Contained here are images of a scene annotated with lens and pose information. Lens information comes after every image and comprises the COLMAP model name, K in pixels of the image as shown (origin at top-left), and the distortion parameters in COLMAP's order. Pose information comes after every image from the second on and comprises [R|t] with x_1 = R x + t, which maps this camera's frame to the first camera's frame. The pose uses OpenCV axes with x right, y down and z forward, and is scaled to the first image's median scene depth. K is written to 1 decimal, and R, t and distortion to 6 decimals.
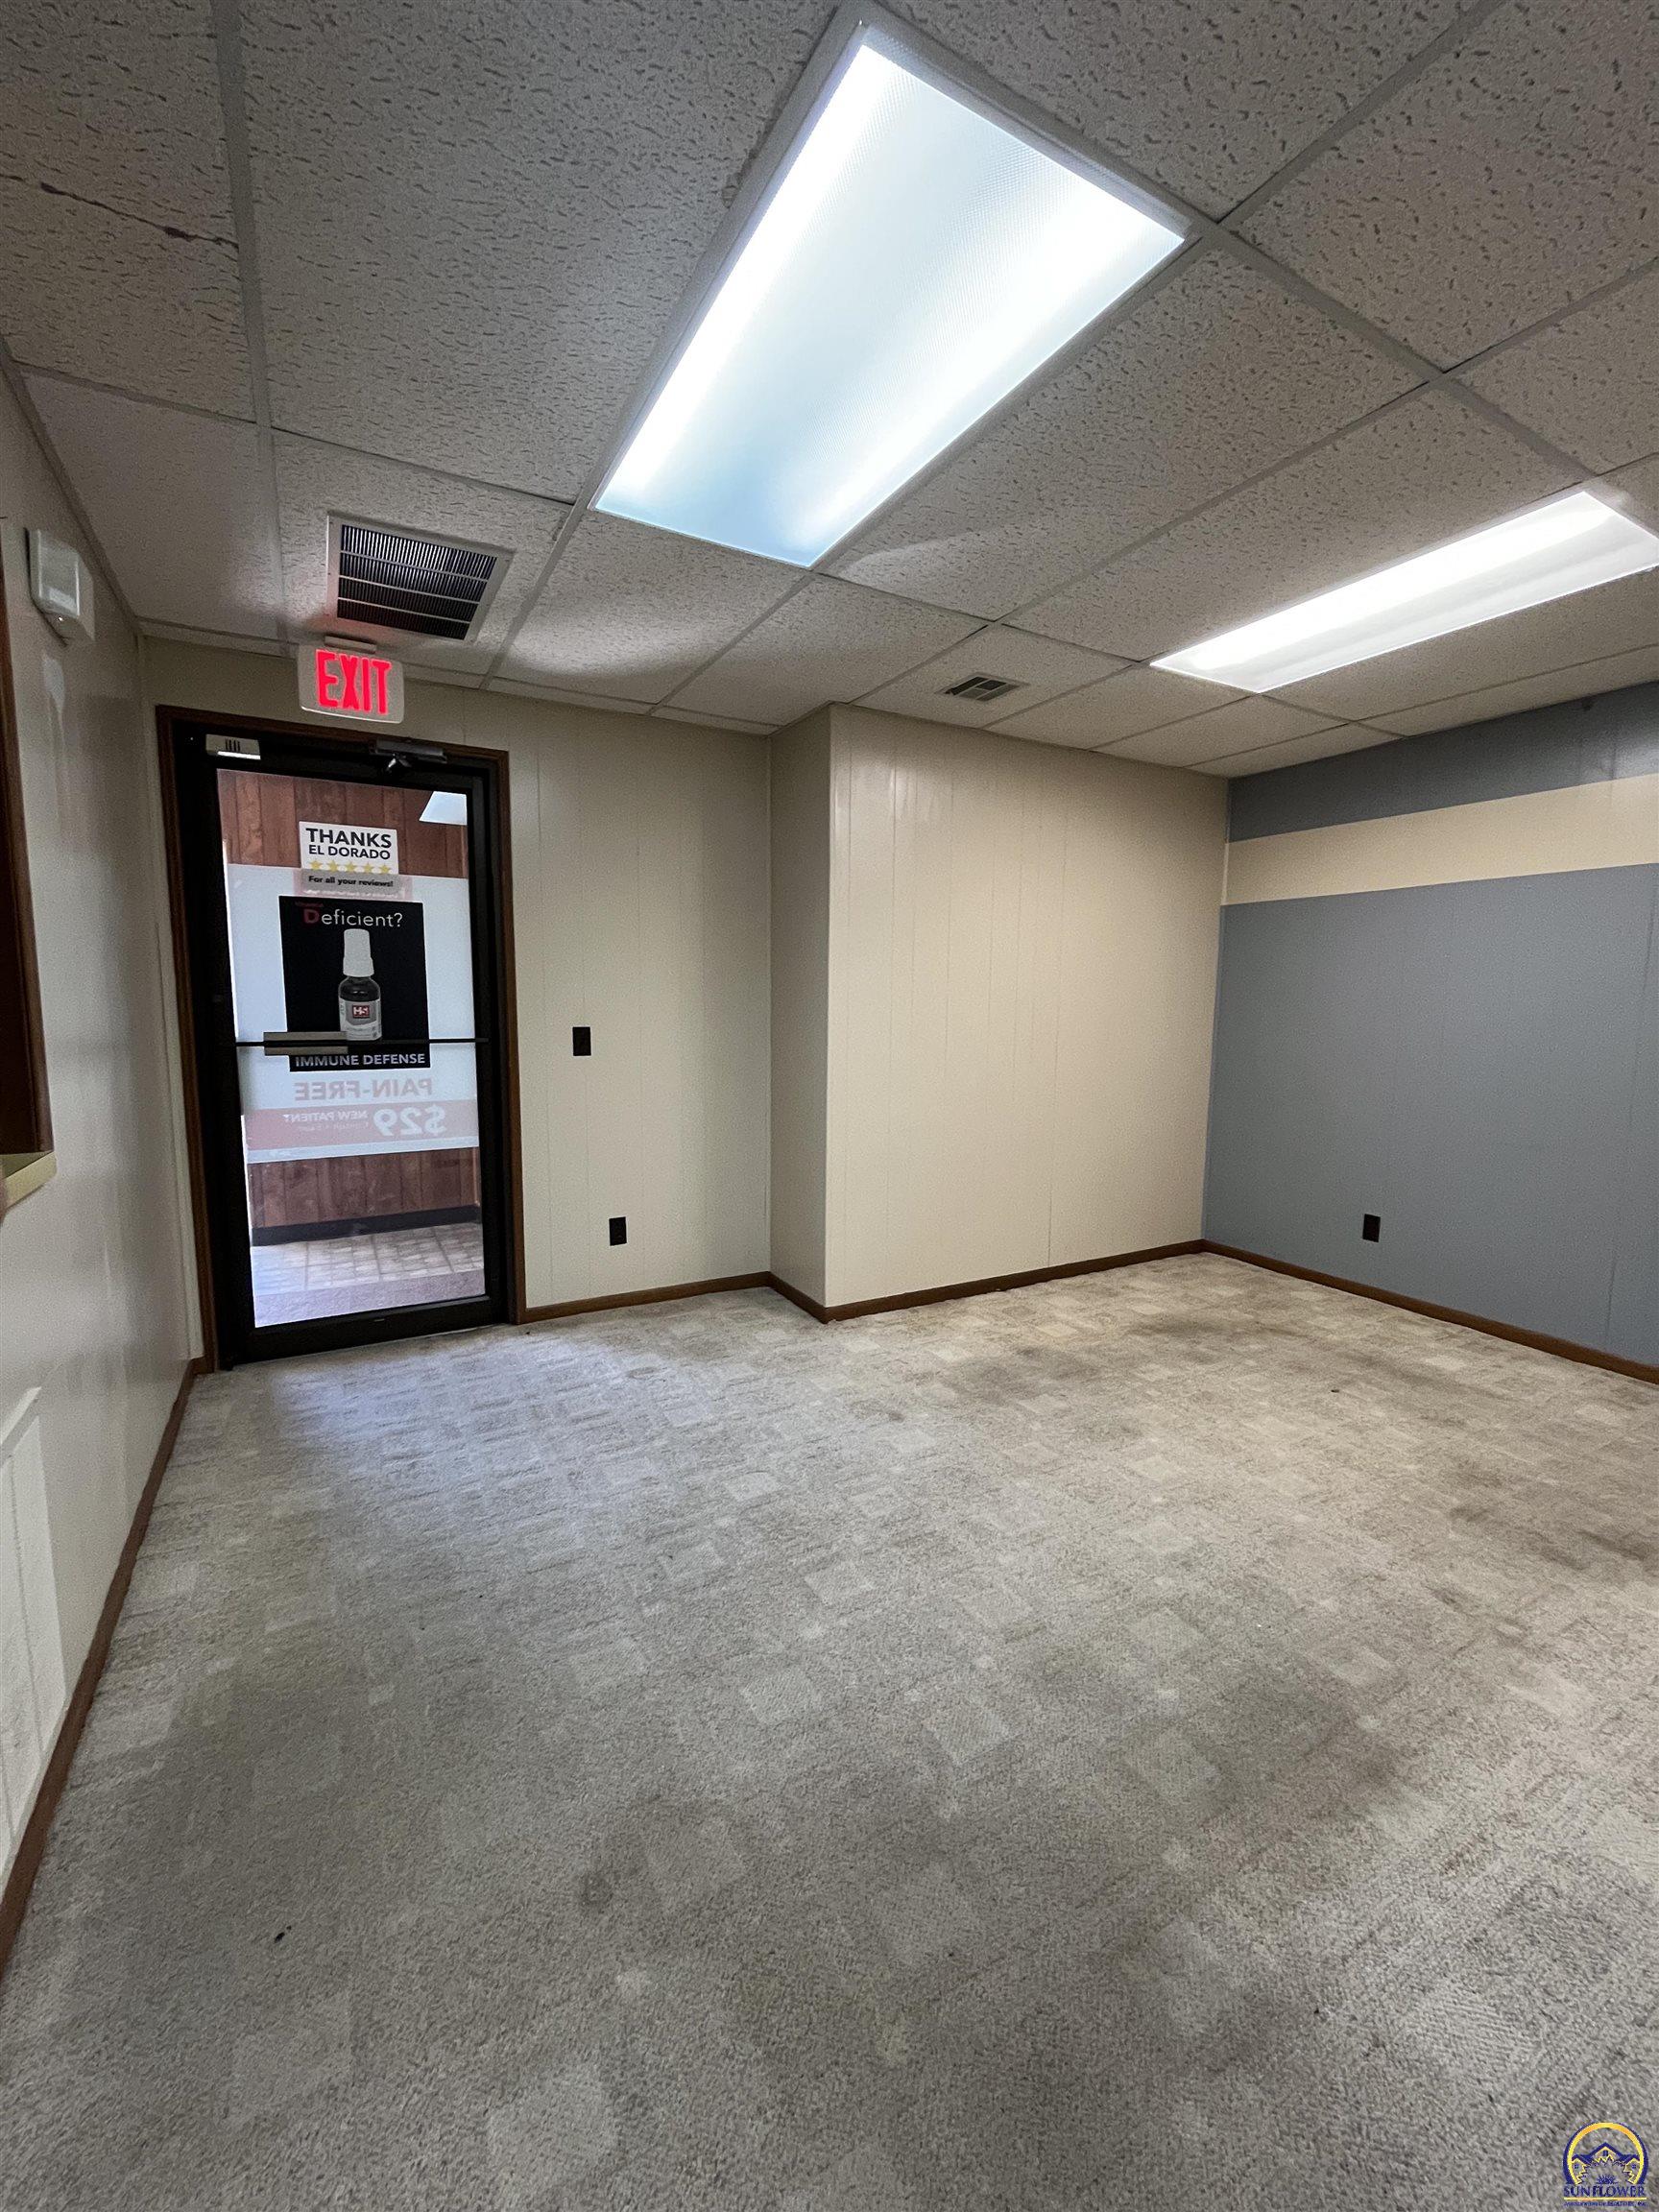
lens RADIAL K [[901.6, 0, 821.7], [0, 901.6, 1099.0], [0, 0, 1]] dist [-0.007398, 0.001364]
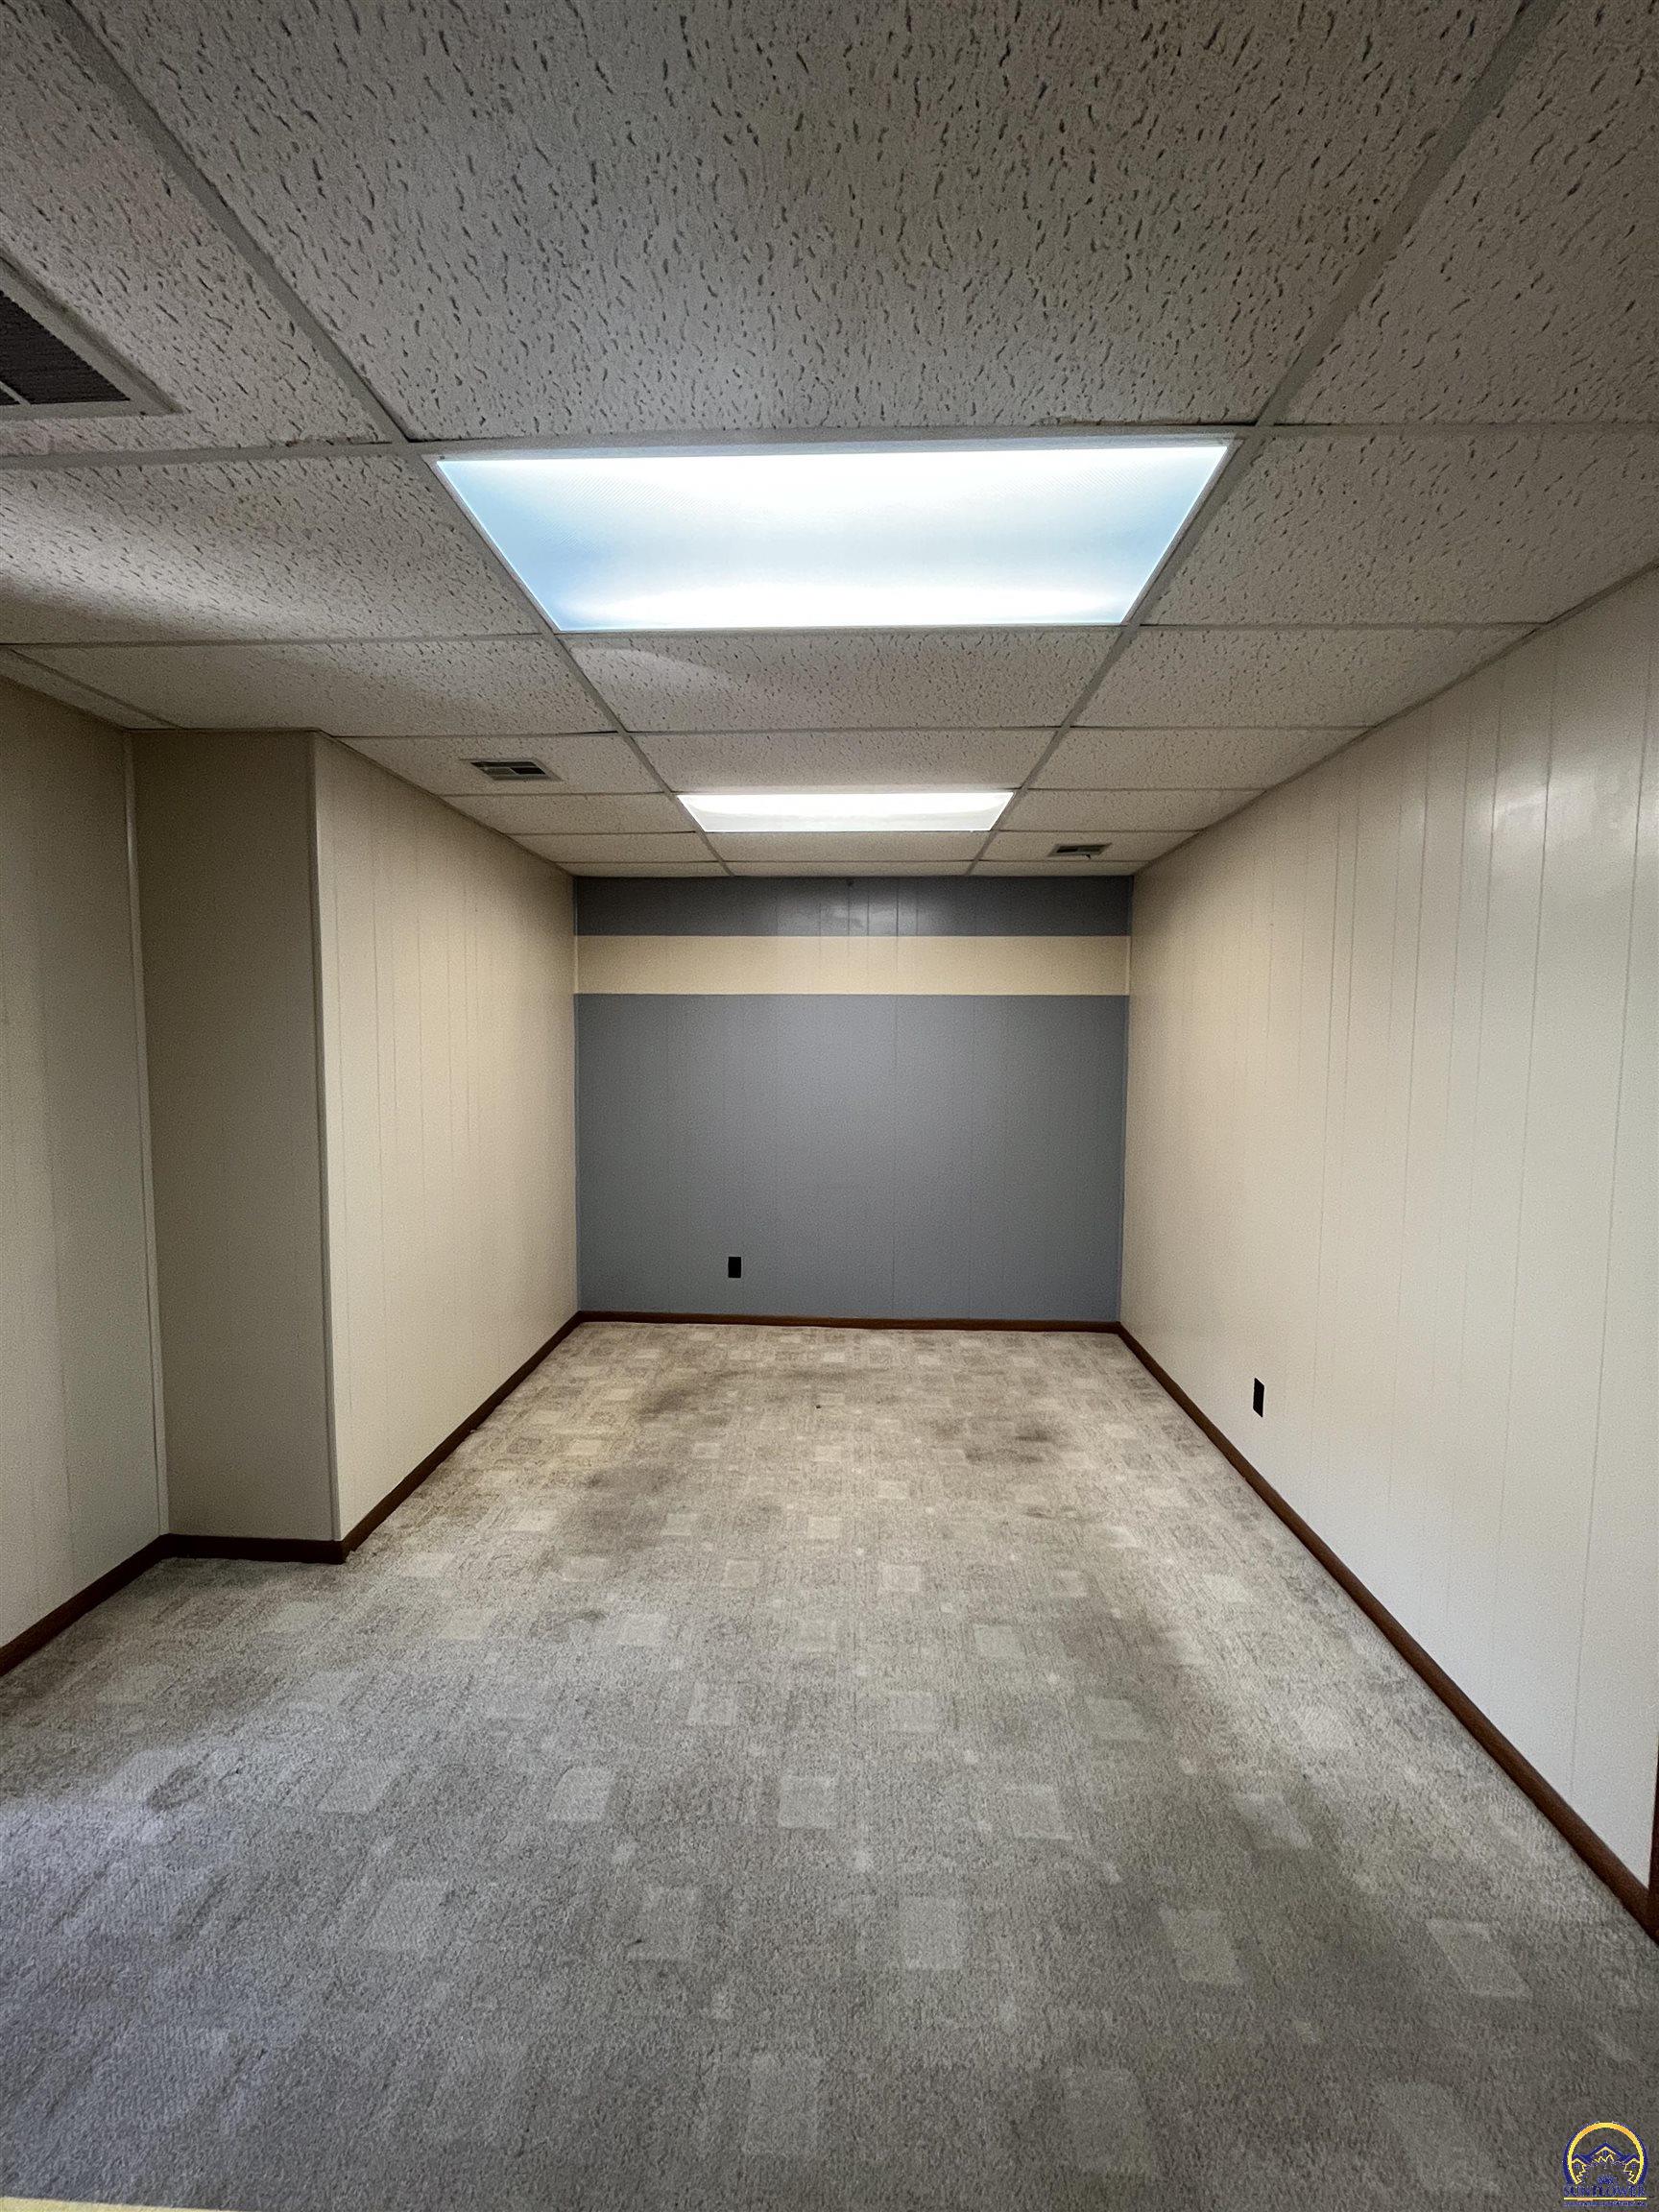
lens RADIAL K [[901.6, 0, 827.4], [0, 901.6, 1099.0], [0, 0, 1]] dist [-0.007398, 0.001364]
pose [[0.520777, -0.062876, 0.851374, -0.438566], [0.093576, 0.995479, 0.016279, -0.114748], [-0.848549, 0.071191, 0.524306, 0.285997]]
